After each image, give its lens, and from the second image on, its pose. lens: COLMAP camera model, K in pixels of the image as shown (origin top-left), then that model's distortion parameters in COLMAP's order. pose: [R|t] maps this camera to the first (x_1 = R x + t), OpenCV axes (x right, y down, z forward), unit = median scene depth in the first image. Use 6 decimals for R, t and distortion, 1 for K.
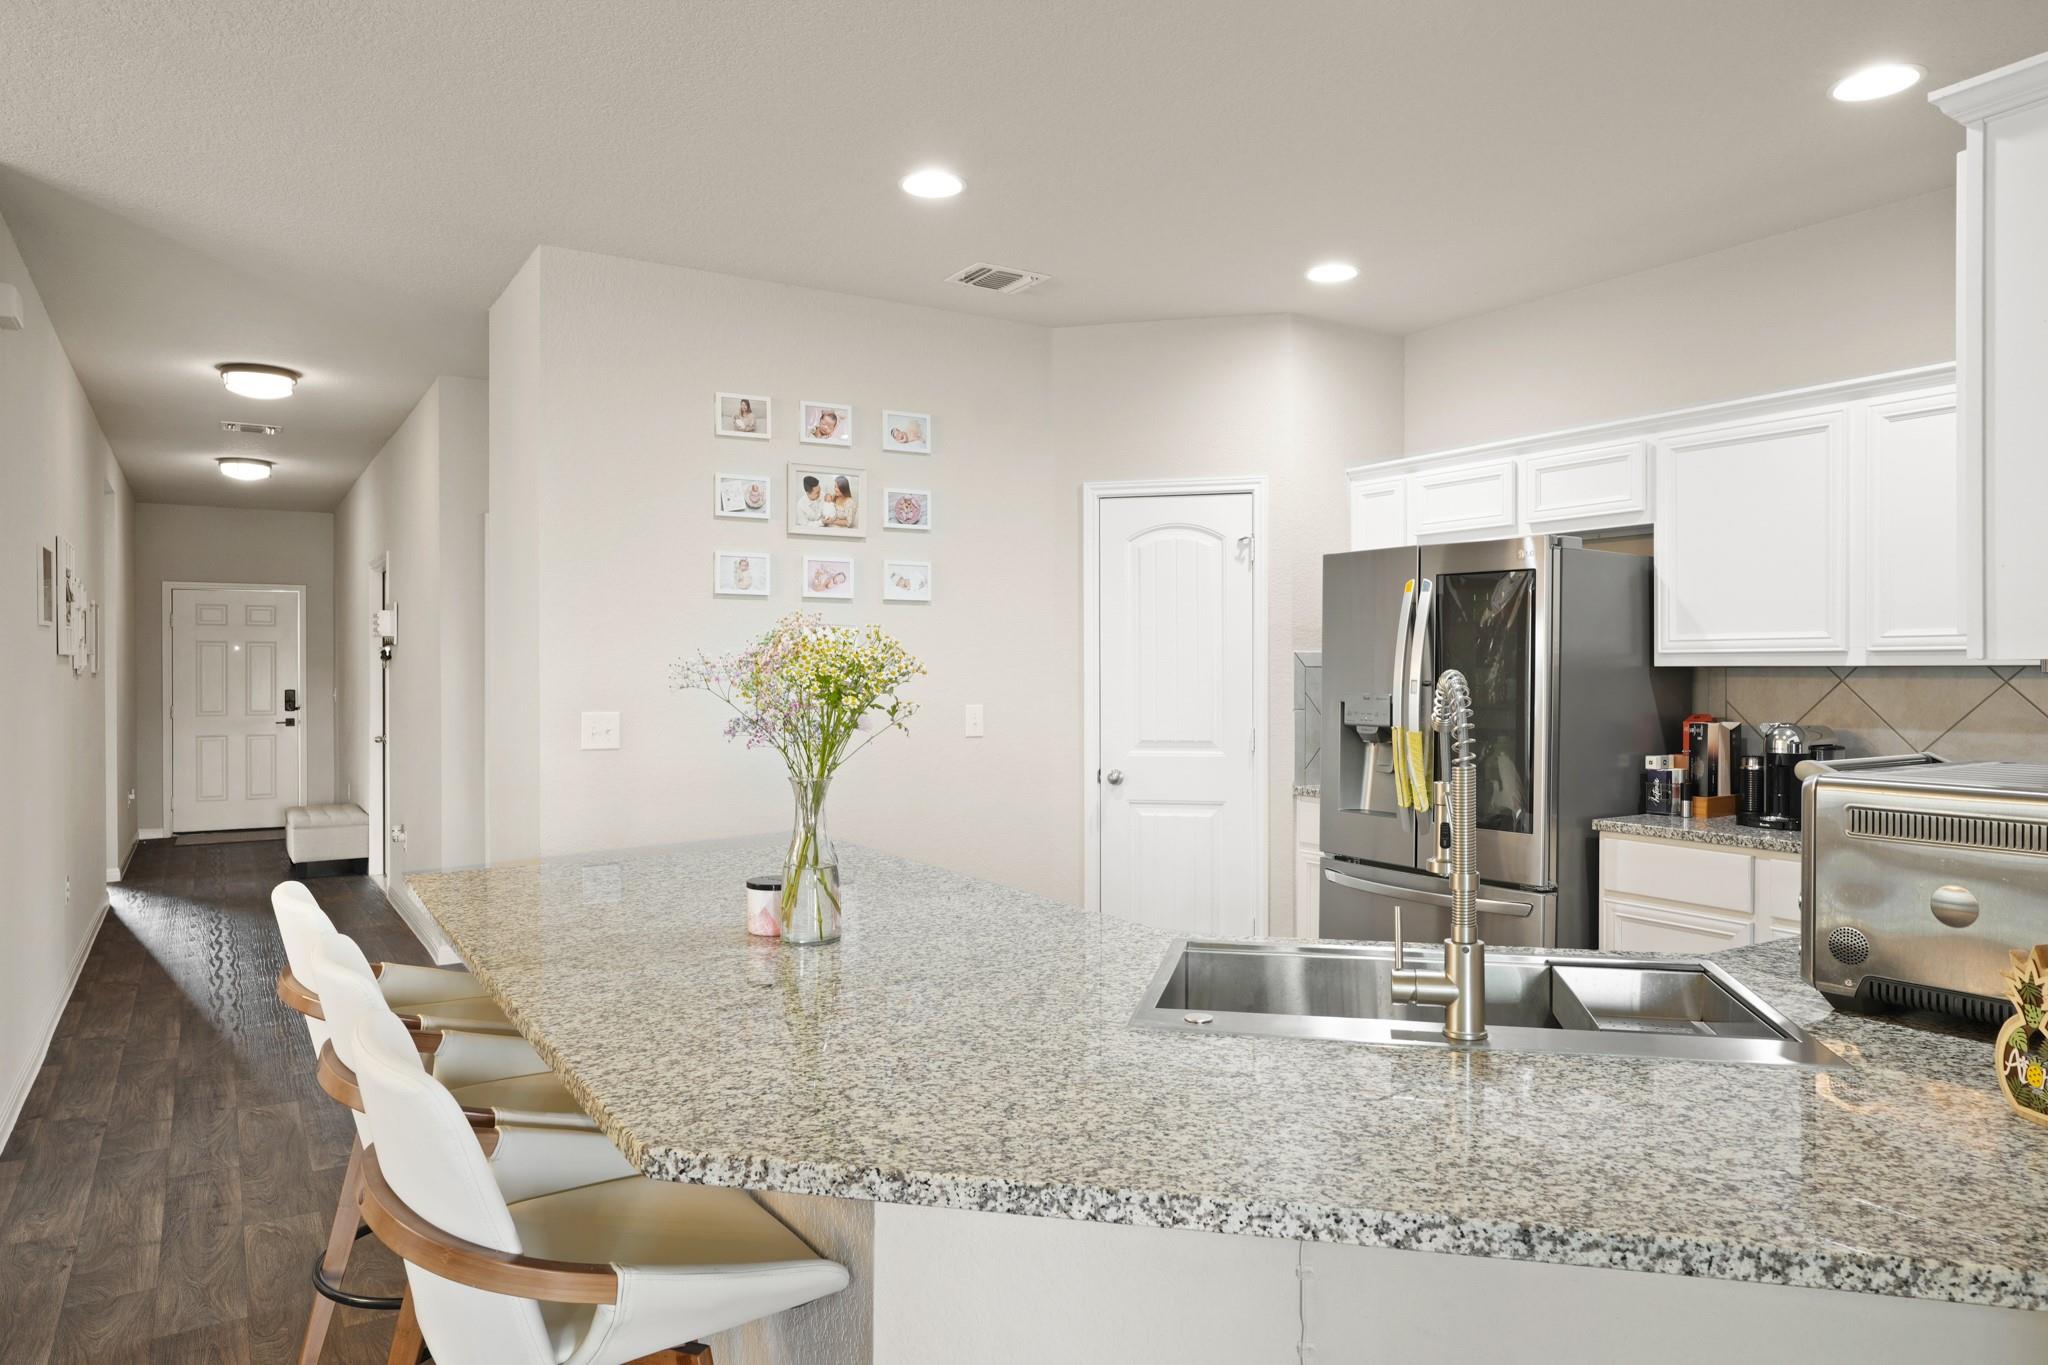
lens RADIAL K [[1280.1, 0, 1024.0], [0, 1280.1, 682.5], [0, 0, 1]] dist [-0.003849, 0.001191]
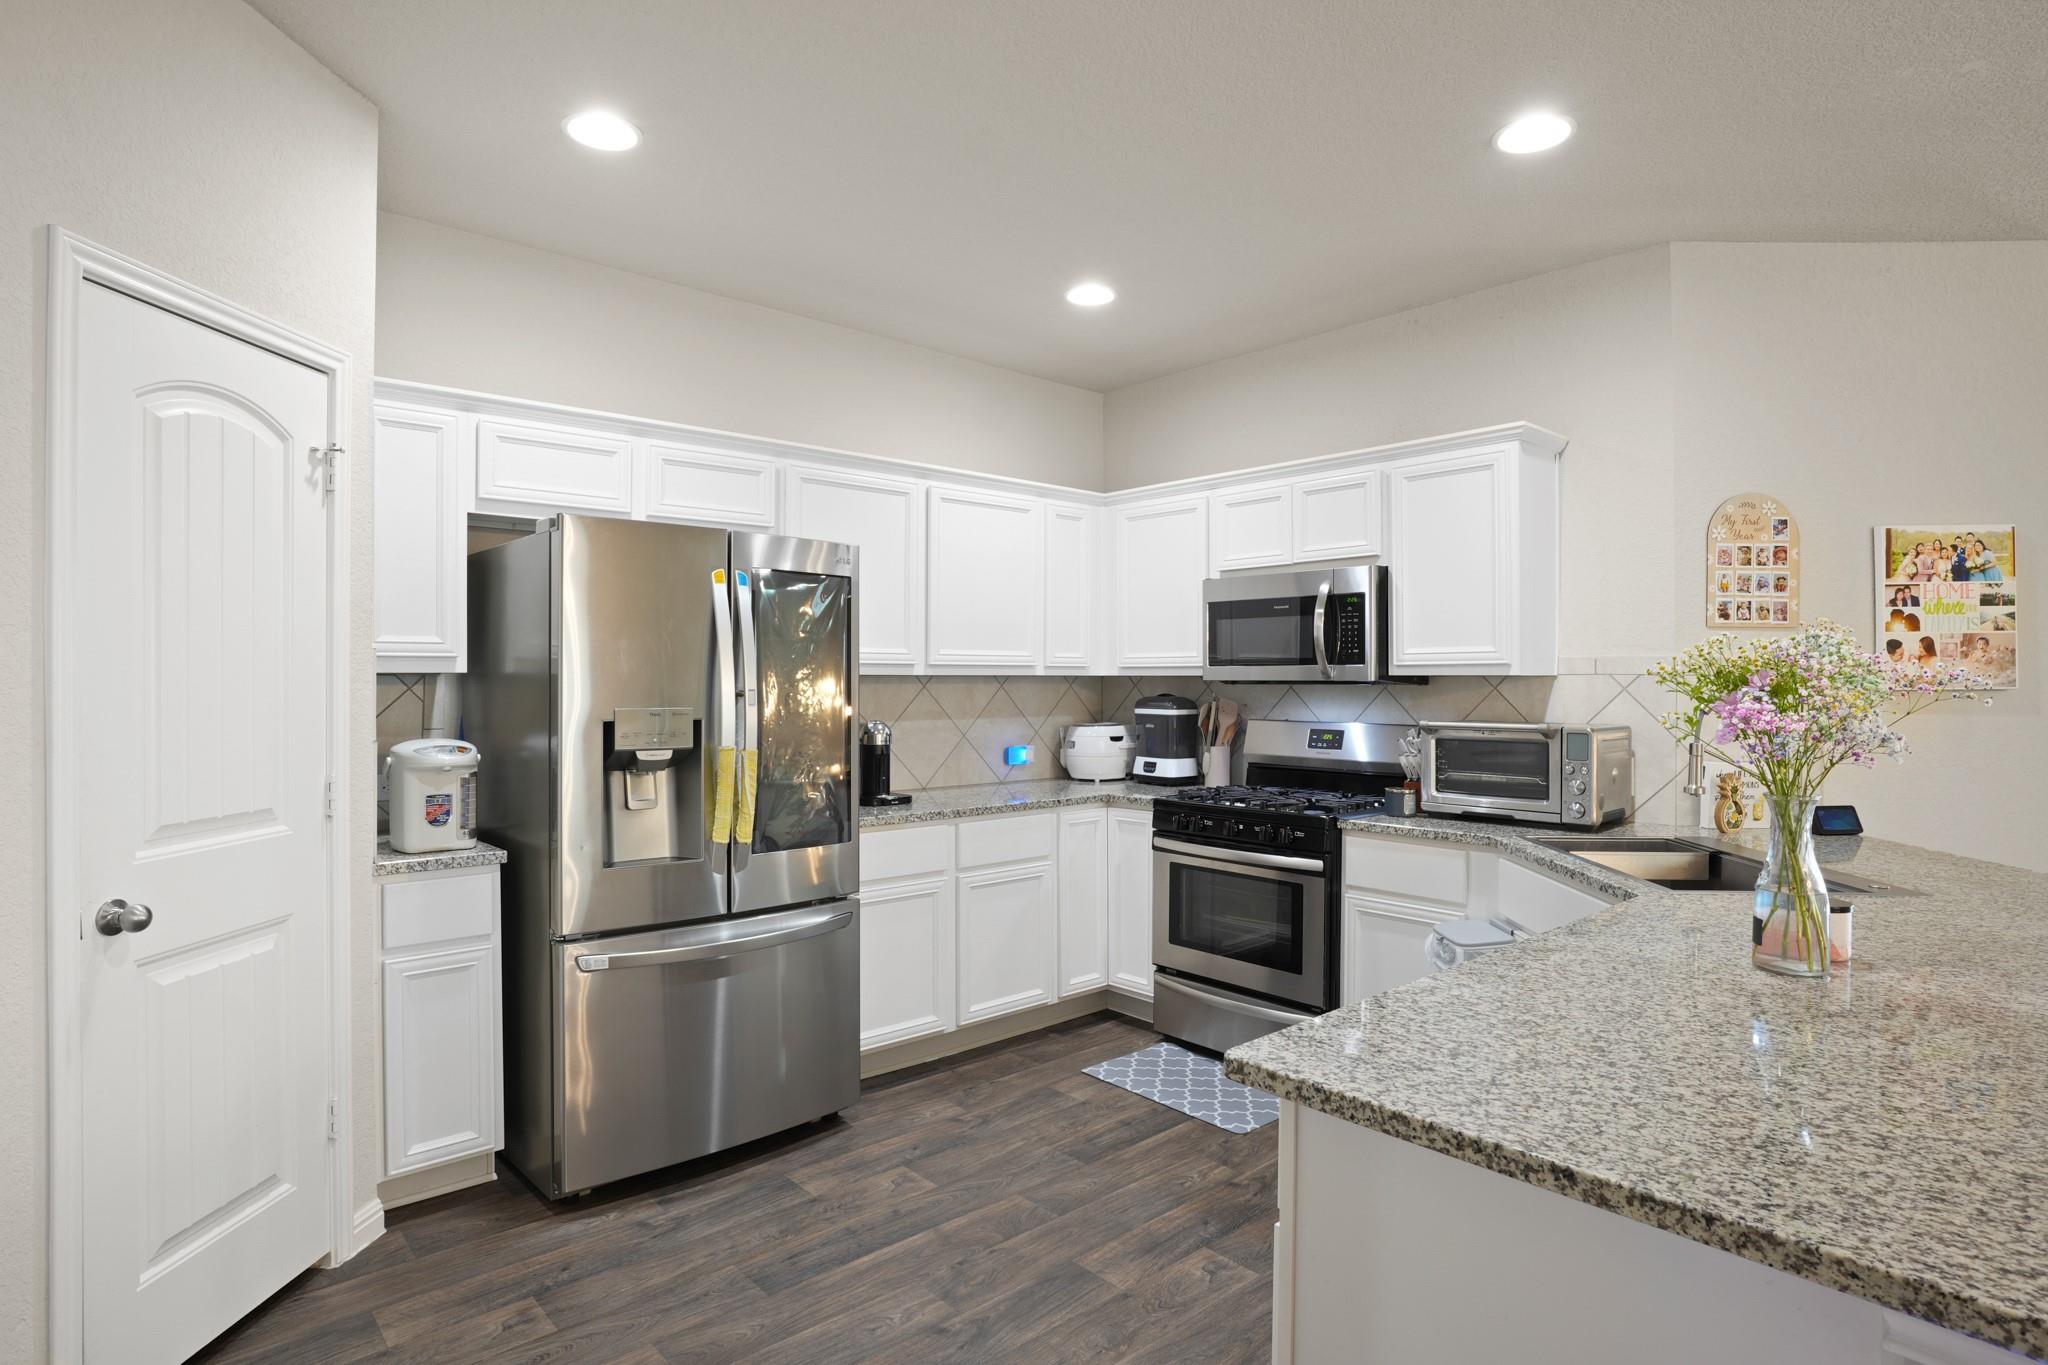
lens RADIAL K [[1078.1, 0, 1024.0], [0, 1078.1, 682.5], [0, 0, 1]] dist [0.000003, 0.000028]
pose [[-0.157346, -0.000515, 0.987543, -0.393632], [0.010996, 0.999937, 0.002273, -0.005374], [-0.987482, 0.011217, -0.157331, 0.844696]]
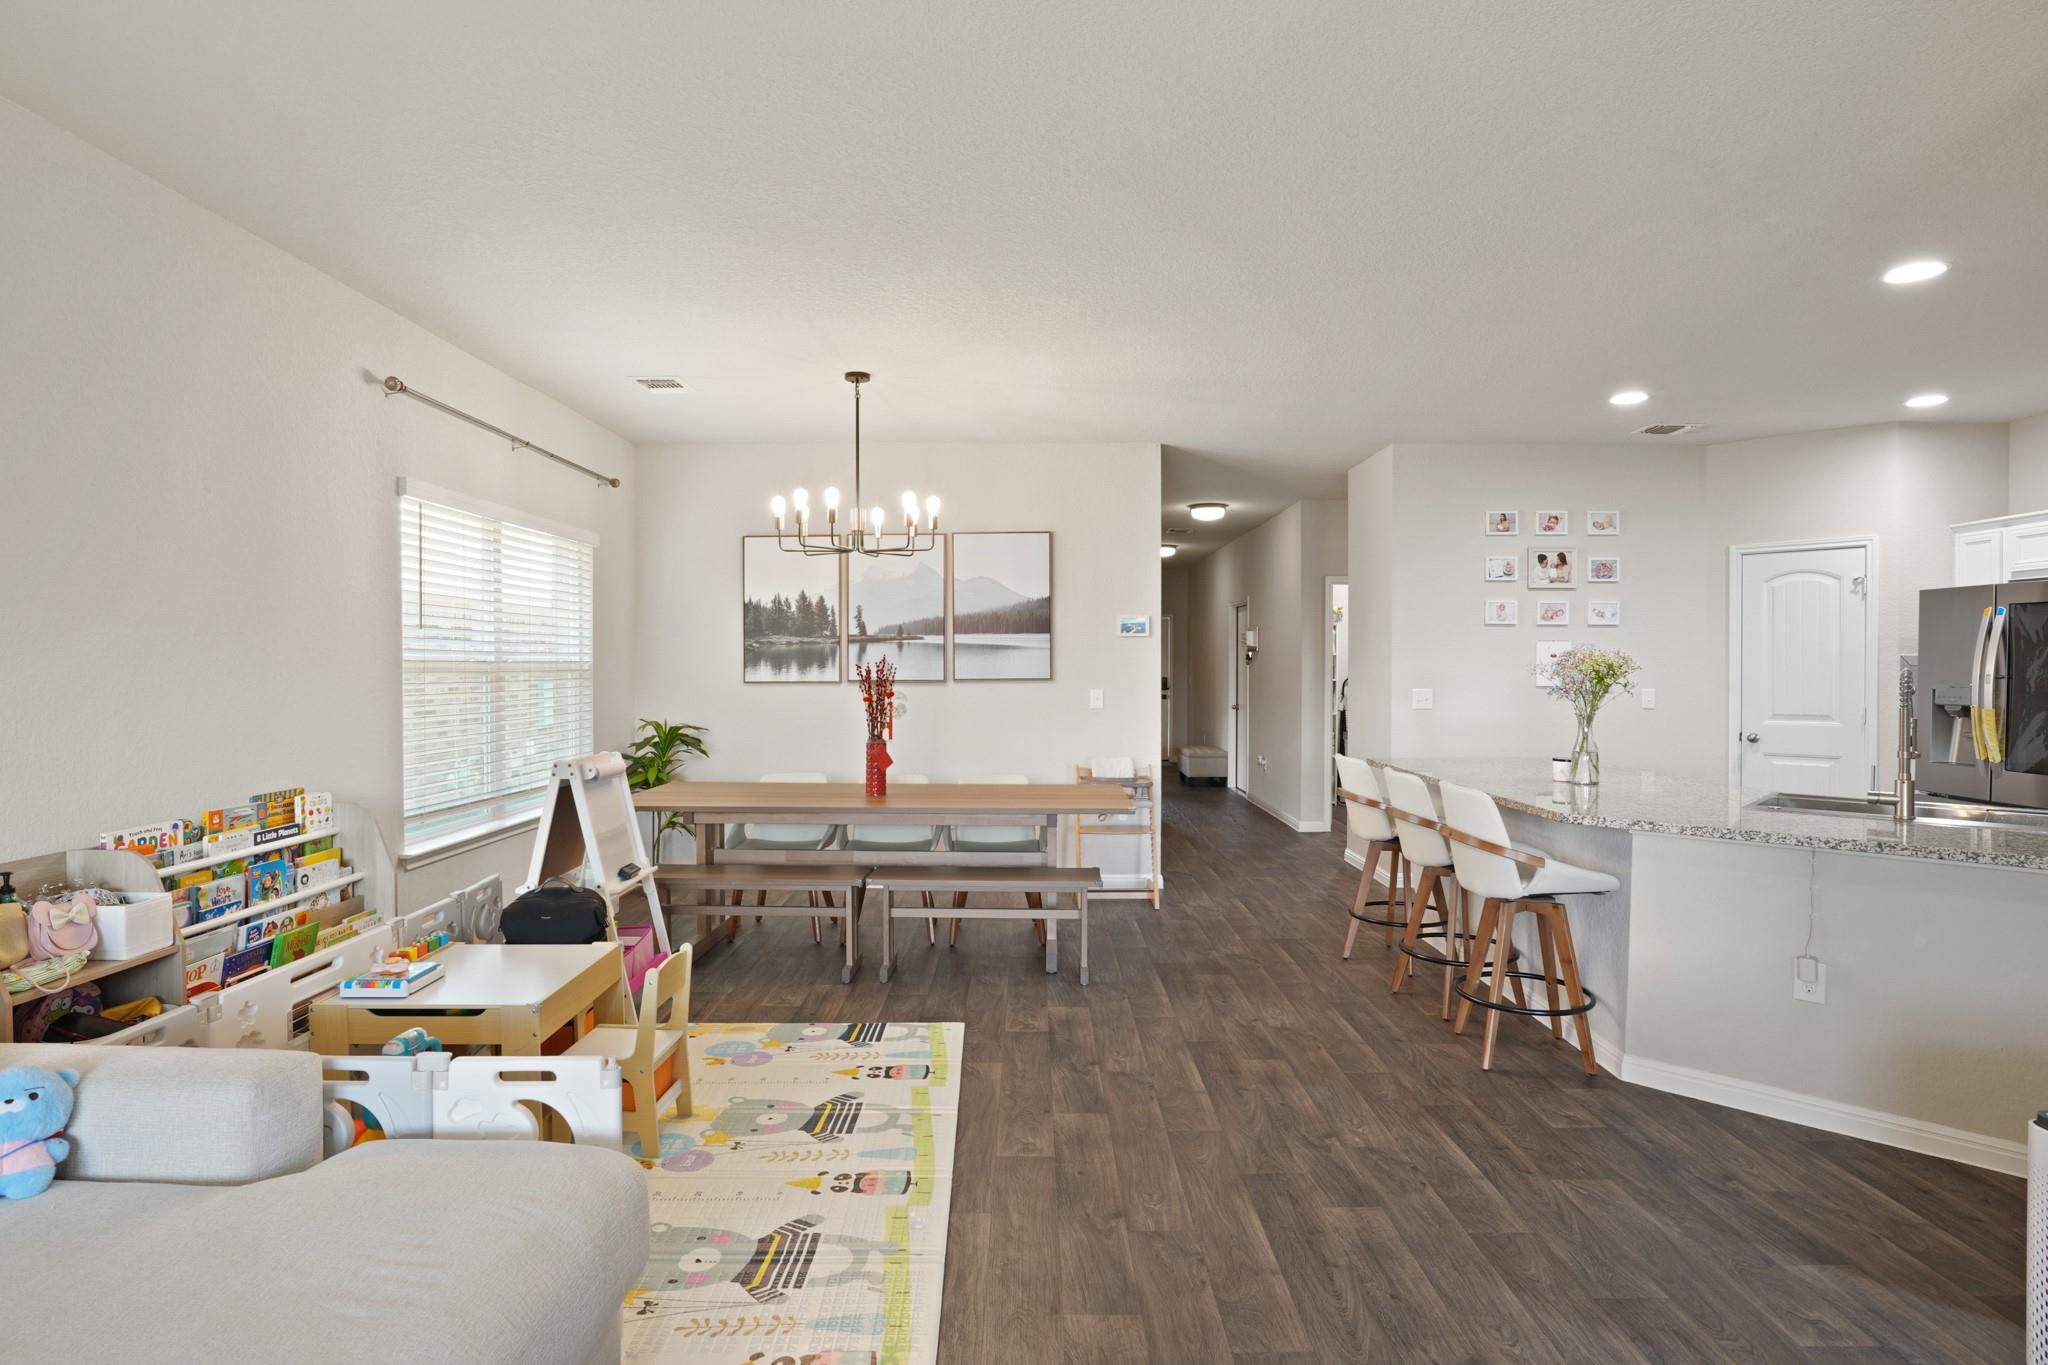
lens RADIAL K [[1043.8, 0, 1022.9], [0, 1043.8, 675.8], [0, 0, 1]] dist [-0.037367, 0.009811]
pose [[0.846344, 0.007206, -0.532588, -0.016067], [-0.007034, 0.999972, 0.002352, 0.004138], [0.532590, 0.001756, 0.846371, -0.561247]]
